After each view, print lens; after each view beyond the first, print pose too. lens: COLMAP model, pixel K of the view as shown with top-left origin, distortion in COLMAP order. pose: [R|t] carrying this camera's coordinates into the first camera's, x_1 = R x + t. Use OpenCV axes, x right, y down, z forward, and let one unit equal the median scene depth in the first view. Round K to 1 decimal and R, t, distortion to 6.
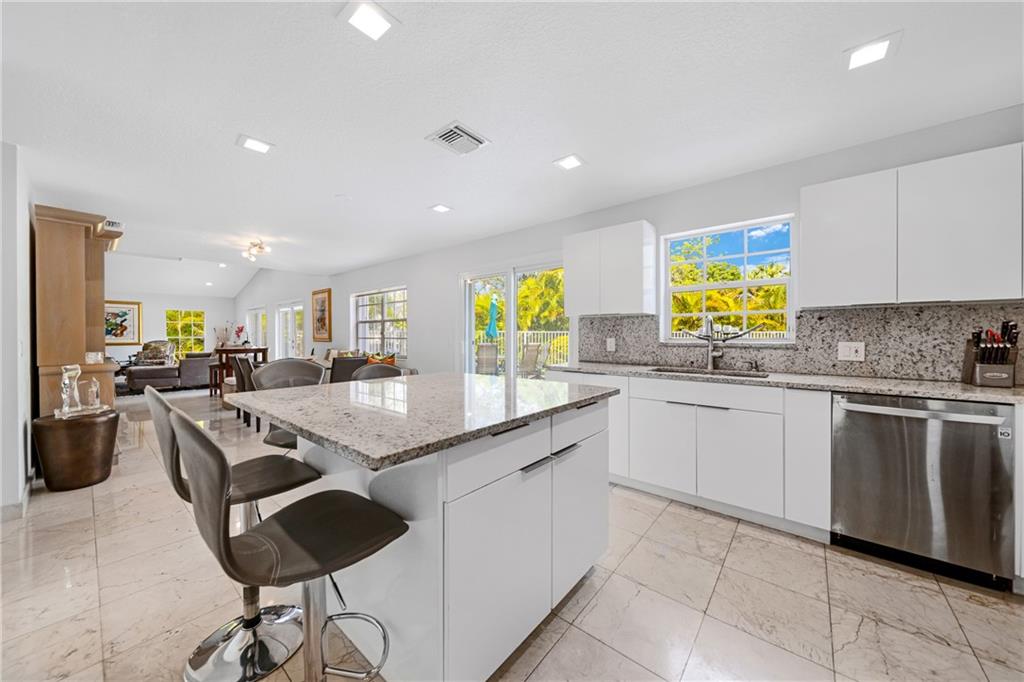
lens RADIAL K [[355.4, 0, 523.1], [0, 355.4, 337.1], [0, 0, 1]] dist [0.004124, -0.002013]
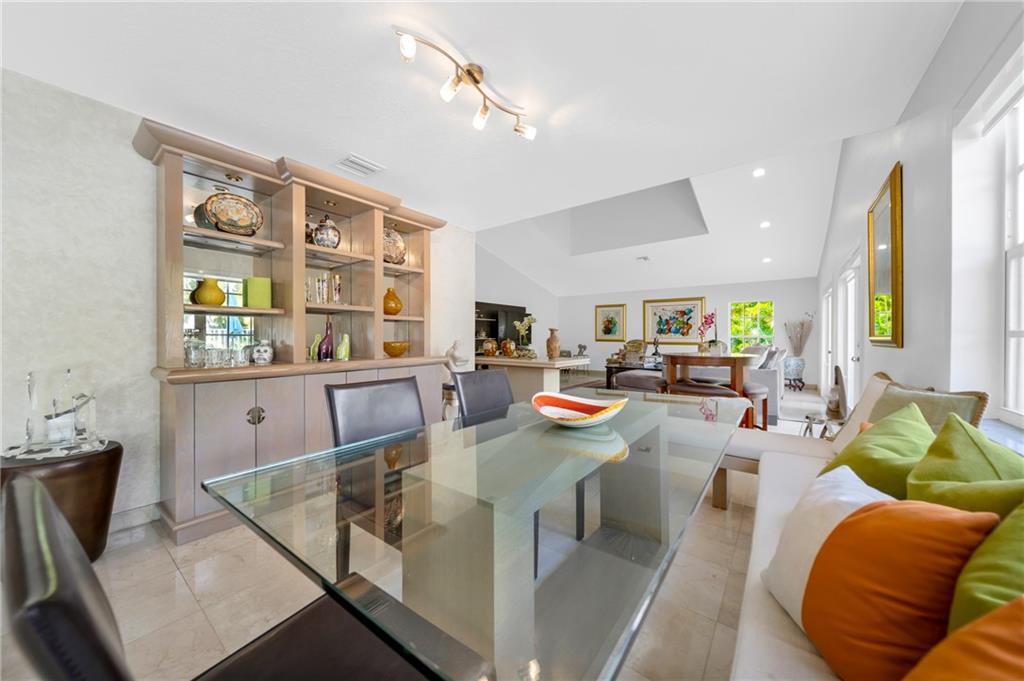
lens RADIAL K [[355.4, 0, 504.0], [0, 355.4, 337.3], [0, 0, 1]] dist [0.004124, -0.002013]
pose [[0.010590, 0.001935, -0.999942, -0.201096], [-0.007060, 0.999973, 0.001860, 0.004757], [0.999919, 0.007040, 0.010603, 0.511341]]
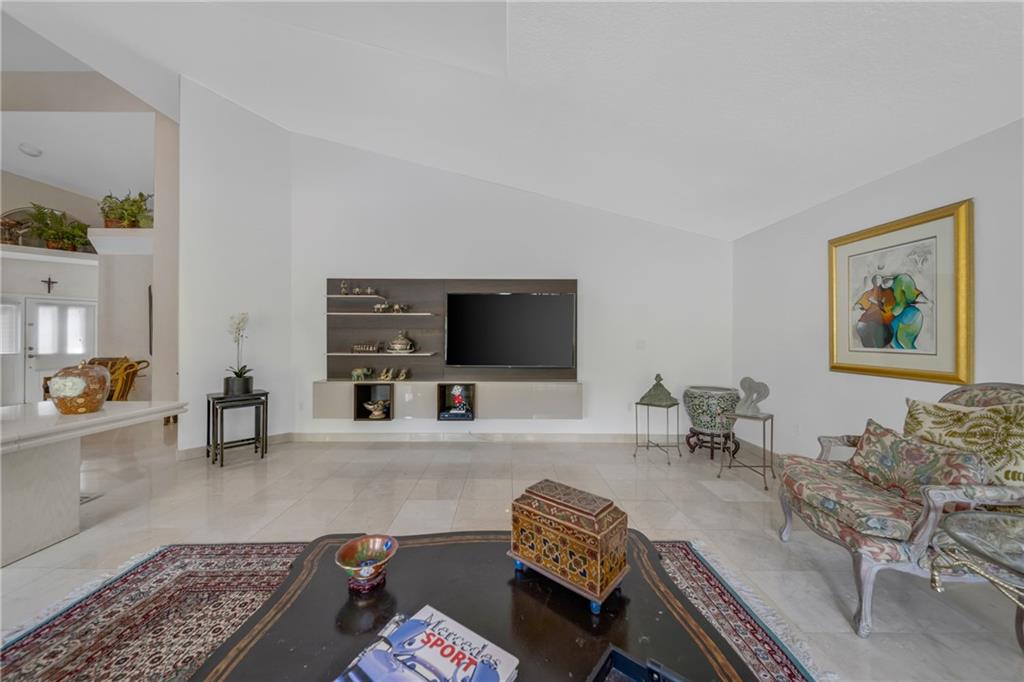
lens RADIAL K [[355.4, 0, 509.7], [0, 355.4, 338.1], [0, 0, 1]] dist [0.004124, -0.002013]
pose [[-0.774927, -0.002255, -0.632047, -0.883745], [-0.004643, 0.999987, 0.002125, -0.009724], [0.632034, 0.004582, -0.774927, 0.862544]]
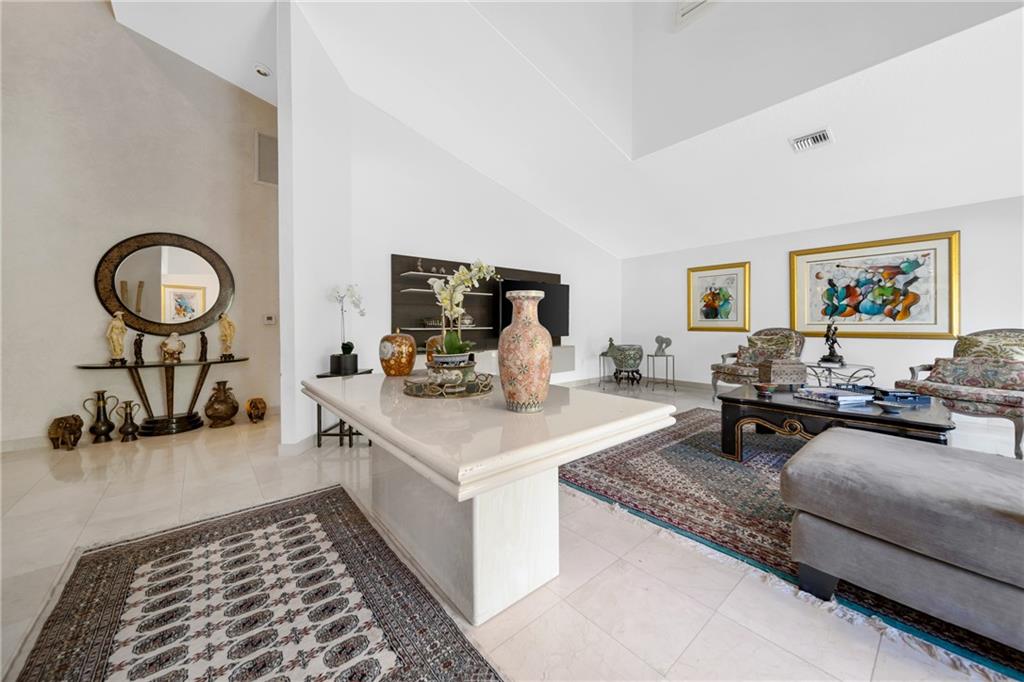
lens RADIAL K [[355.4, 0, 497.3], [0, 355.4, 327.3], [0, 0, 1]] dist [0.004124, -0.002013]
pose [[-0.221014, 0.010509, -0.975214, -0.597687], [0.001977, 0.999945, 0.010328, 0.003848], [0.975269, 0.000355, -0.221022, 0.613091]]
